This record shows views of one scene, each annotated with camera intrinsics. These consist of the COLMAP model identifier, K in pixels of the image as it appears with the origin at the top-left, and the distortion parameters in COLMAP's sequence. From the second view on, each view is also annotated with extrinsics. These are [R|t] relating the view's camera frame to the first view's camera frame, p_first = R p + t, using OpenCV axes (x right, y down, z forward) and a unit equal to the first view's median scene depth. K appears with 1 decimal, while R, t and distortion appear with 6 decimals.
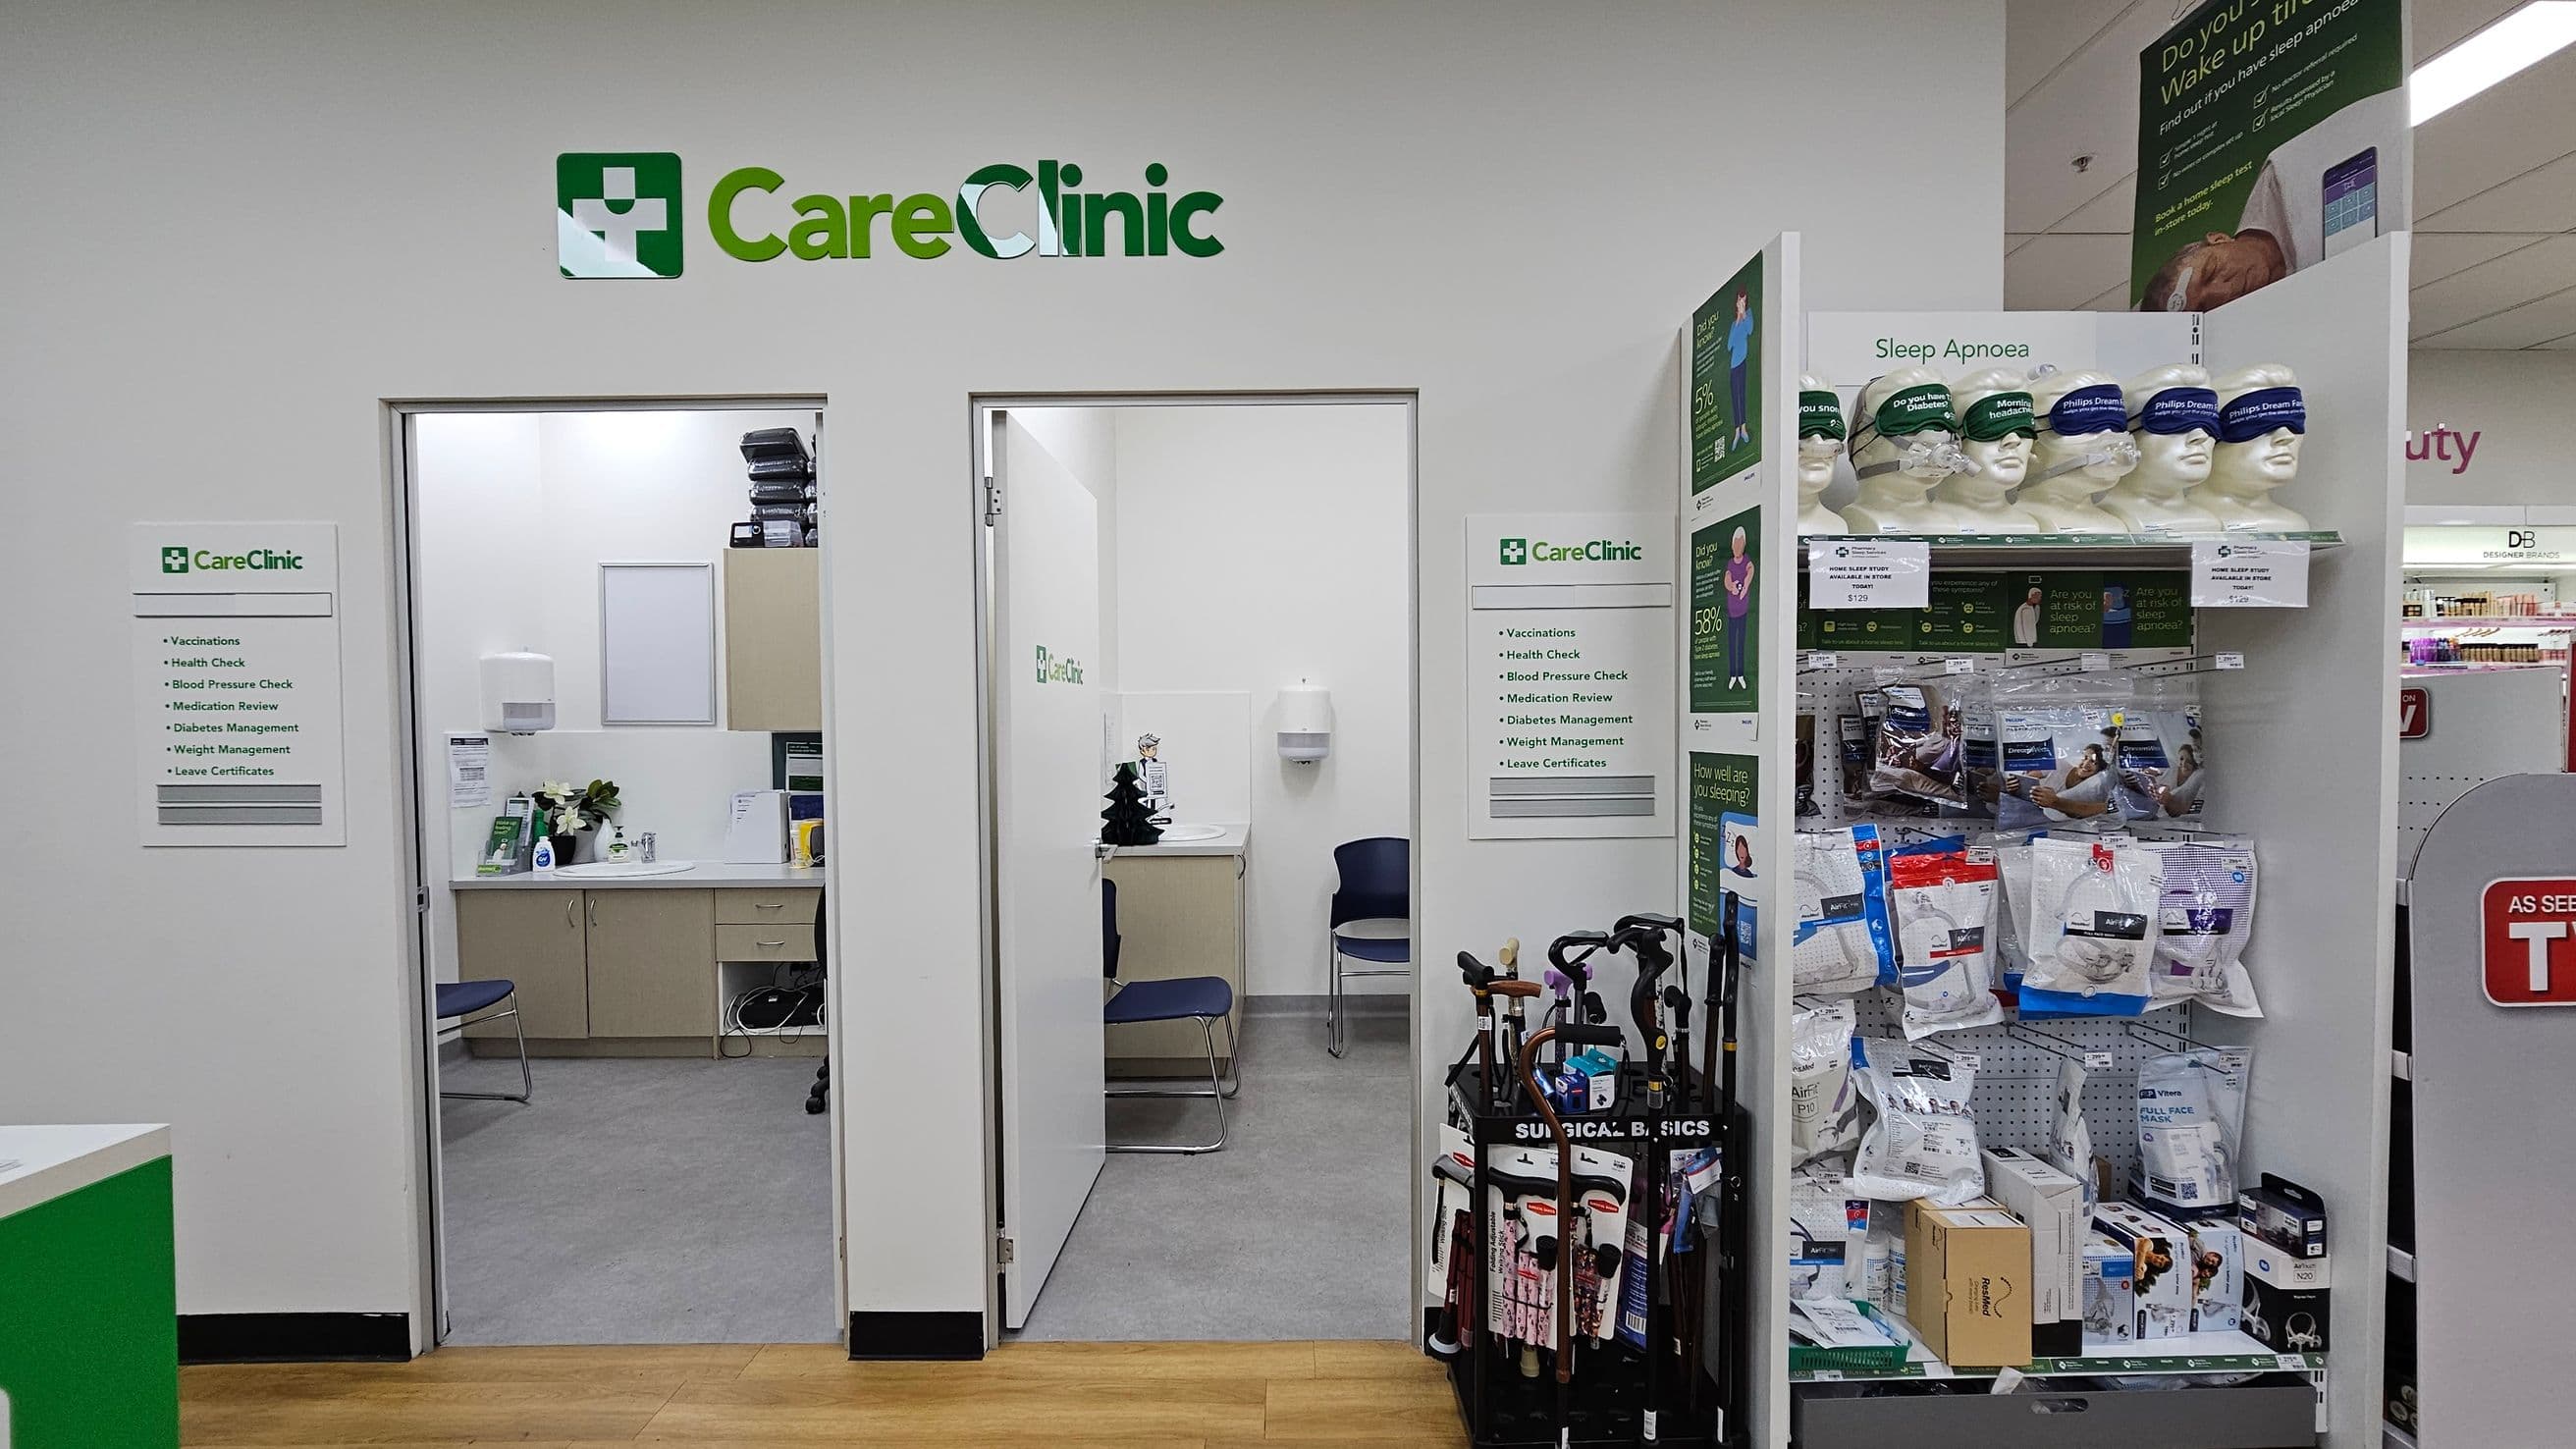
lens RADIAL K [[1054.9, 0, 1288.1], [0, 1054.9, 757.9], [0, 0, 1]] dist [-0.002083, 0.000142]
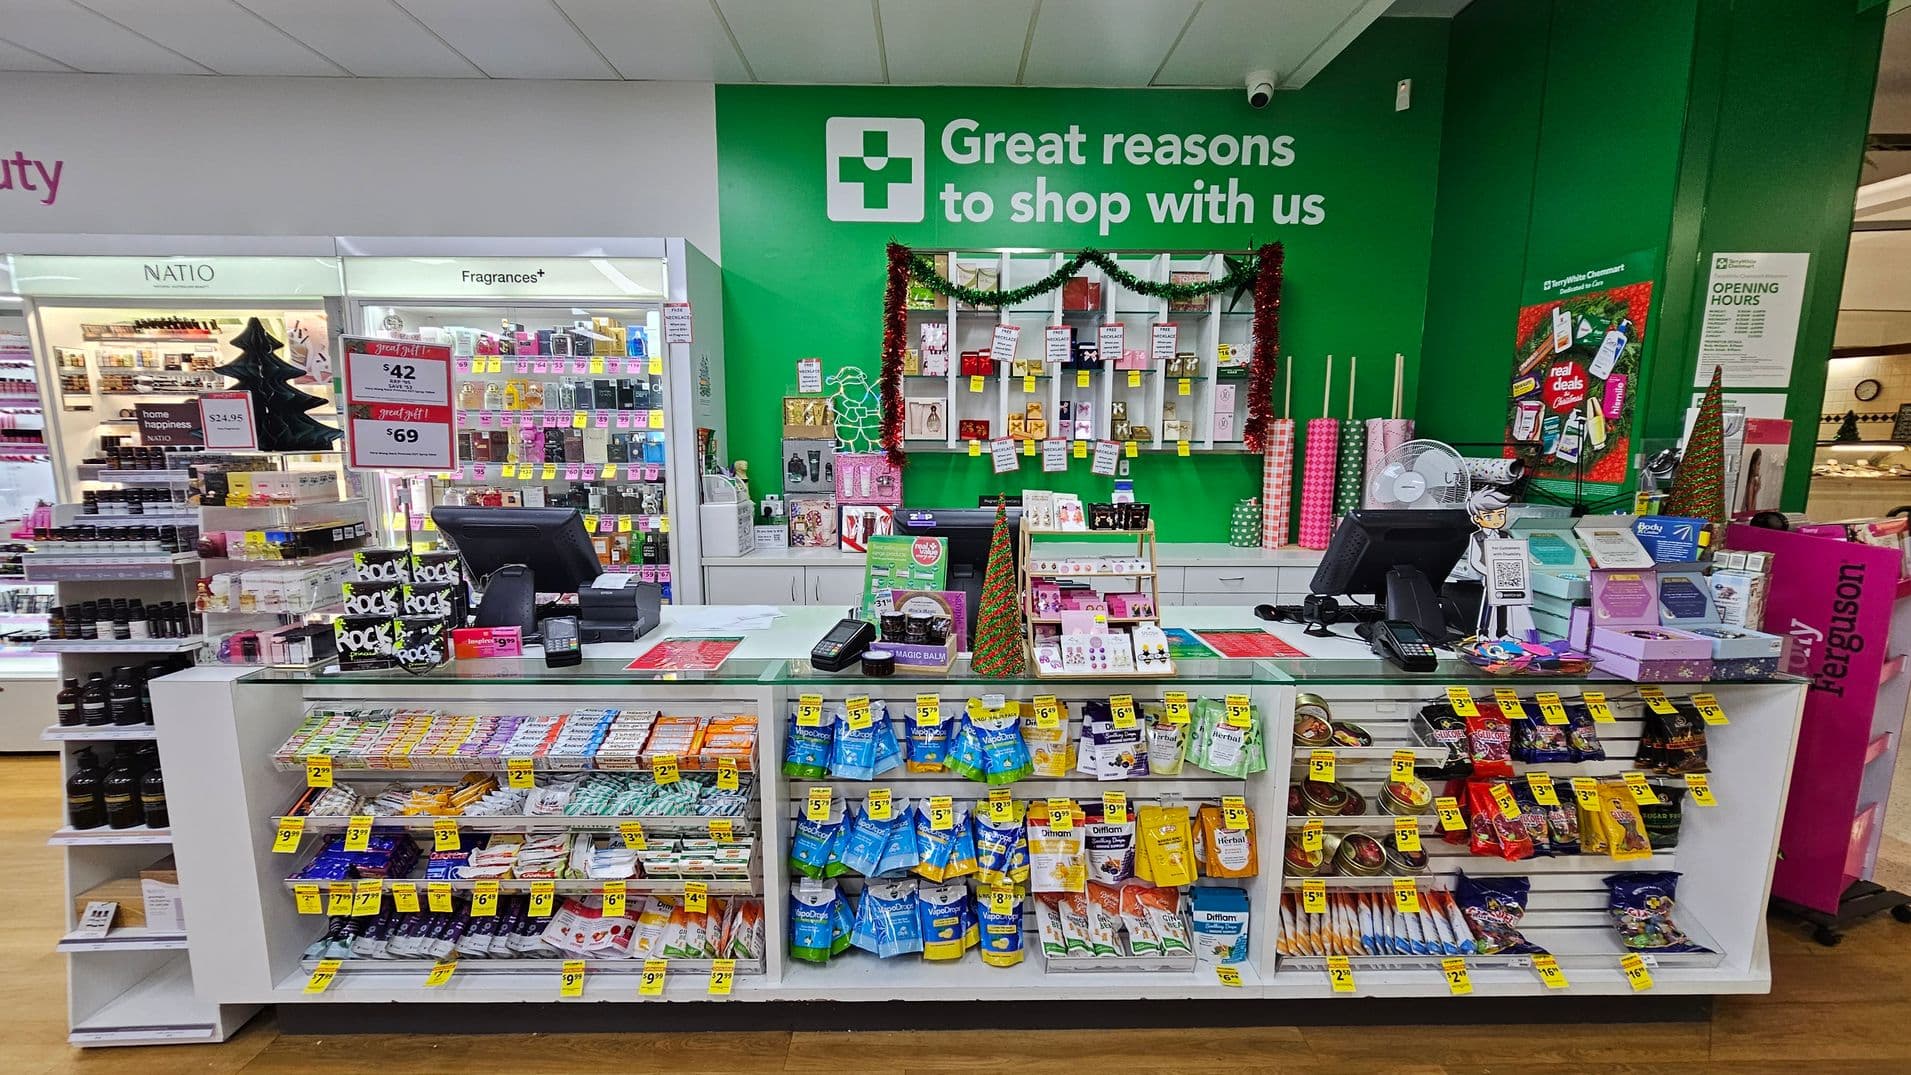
lens RADIAL K [[792.9, 0, 960.5], [0, 792.9, 558.2], [0, 0, 1]] dist [-0.000328, 0.000059]
pose [[0.999761, 0.009680, 0.019607, 4.297331], [-0.011937, 0.992883, 0.118490, -0.076025], [-0.018321, -0.118696, 0.992762, 0.418976]]
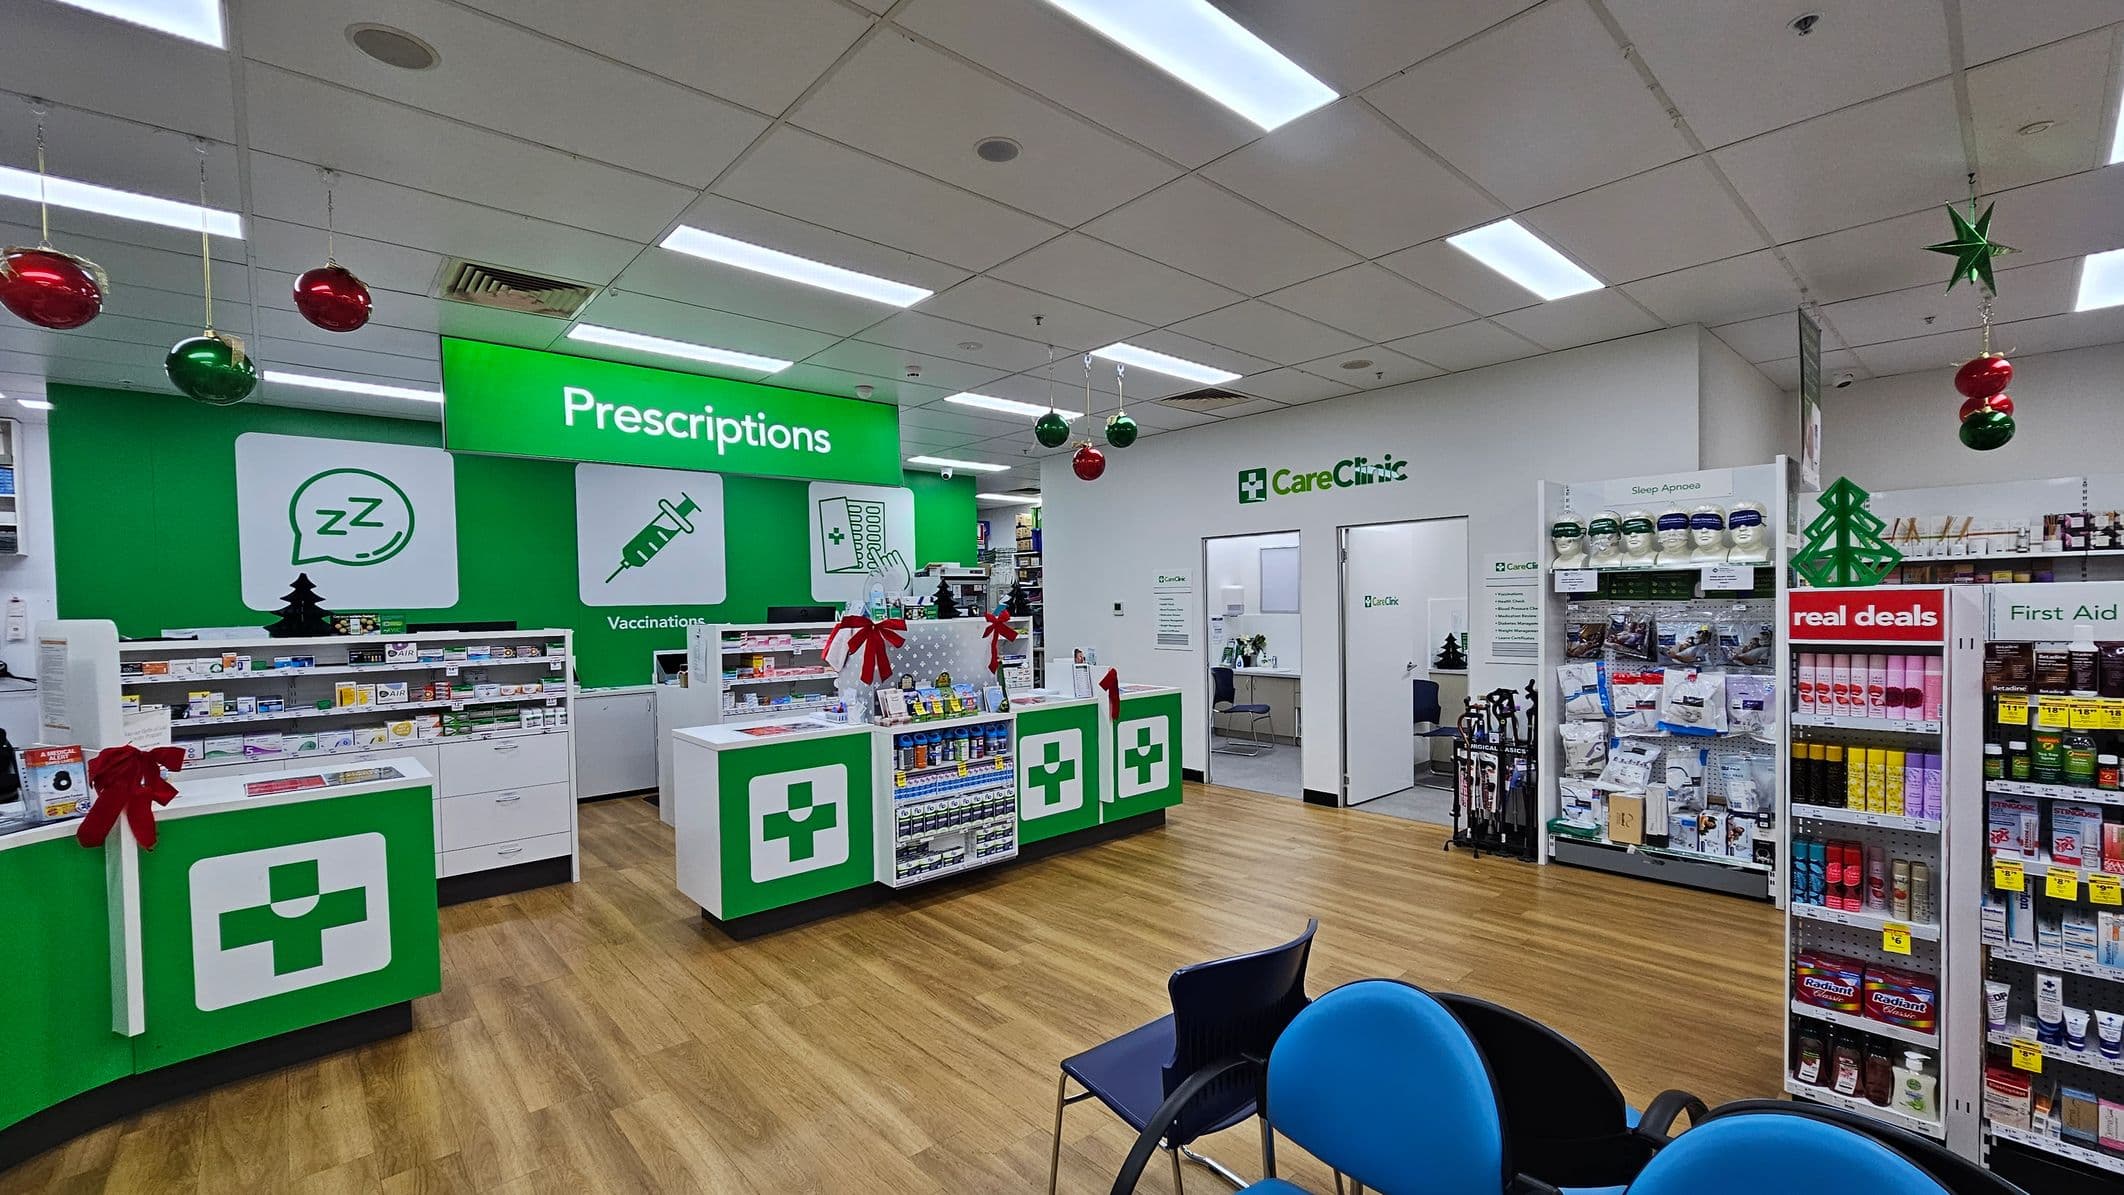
lens RADIAL K [[869.8, 0, 1062.1], [0, 869.8, 625.0], [0, 0, 1]] dist [-0.002083, 0.000142]
pose [[0.672220, 0.016746, -0.740162, 1.219968], [-0.010762, 0.999860, 0.012848, -0.049538], [0.740274, -0.000671, 0.672305, -1.598099]]
